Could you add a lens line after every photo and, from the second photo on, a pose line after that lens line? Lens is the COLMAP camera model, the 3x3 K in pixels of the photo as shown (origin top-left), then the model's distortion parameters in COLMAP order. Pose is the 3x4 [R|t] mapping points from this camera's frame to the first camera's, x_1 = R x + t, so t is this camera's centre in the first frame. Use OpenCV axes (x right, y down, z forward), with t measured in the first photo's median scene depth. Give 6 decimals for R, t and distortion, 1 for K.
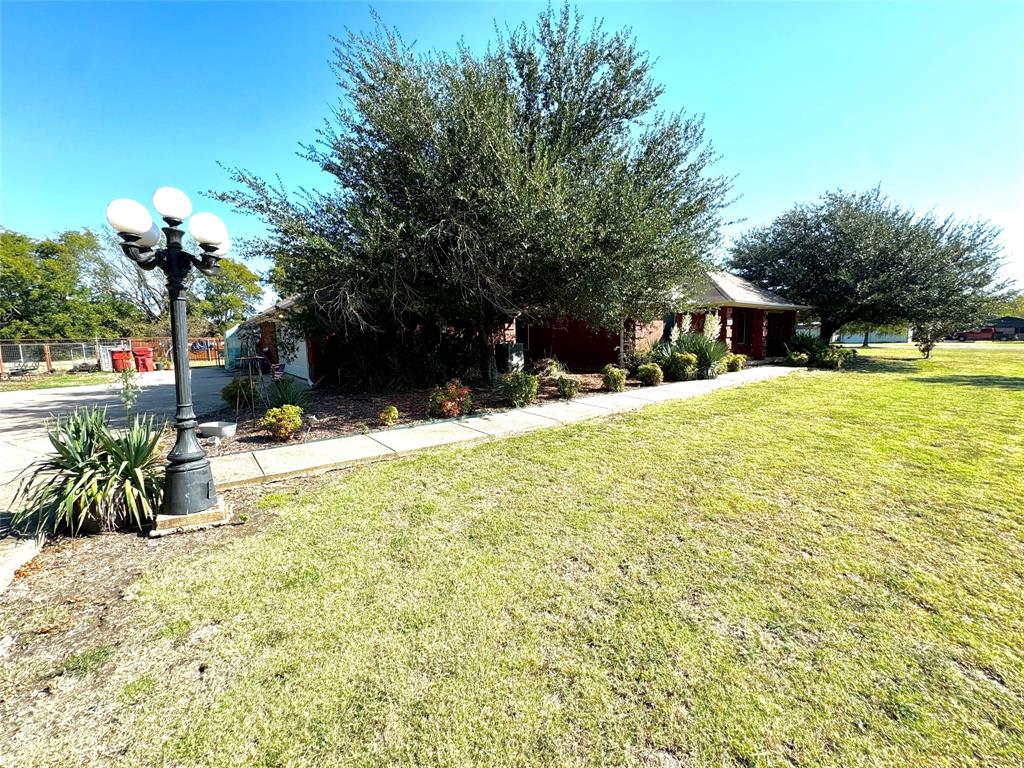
lens RADIAL K [[408.7, 0, 512.0], [0, 408.7, 384.0], [0, 0, 1]] dist [-0.001527, -0.000088]
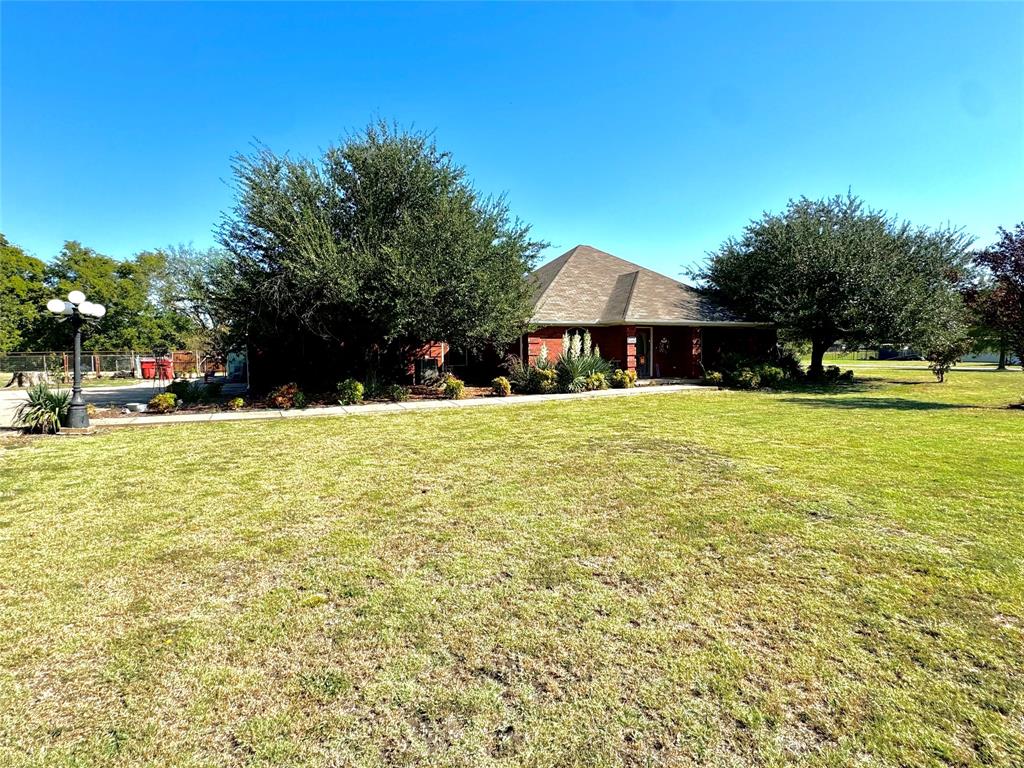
lens RADIAL K [[506.8, 0, 512.0], [0, 506.8, 384.0], [0, 0, 1]] dist [-0.002009, 0.000367]
pose [[0.977559, 0.021278, -0.209583, 0.422069], [-0.032055, 0.998325, -0.048156, 0.023440], [0.208208, 0.053793, 0.976604, -0.245761]]
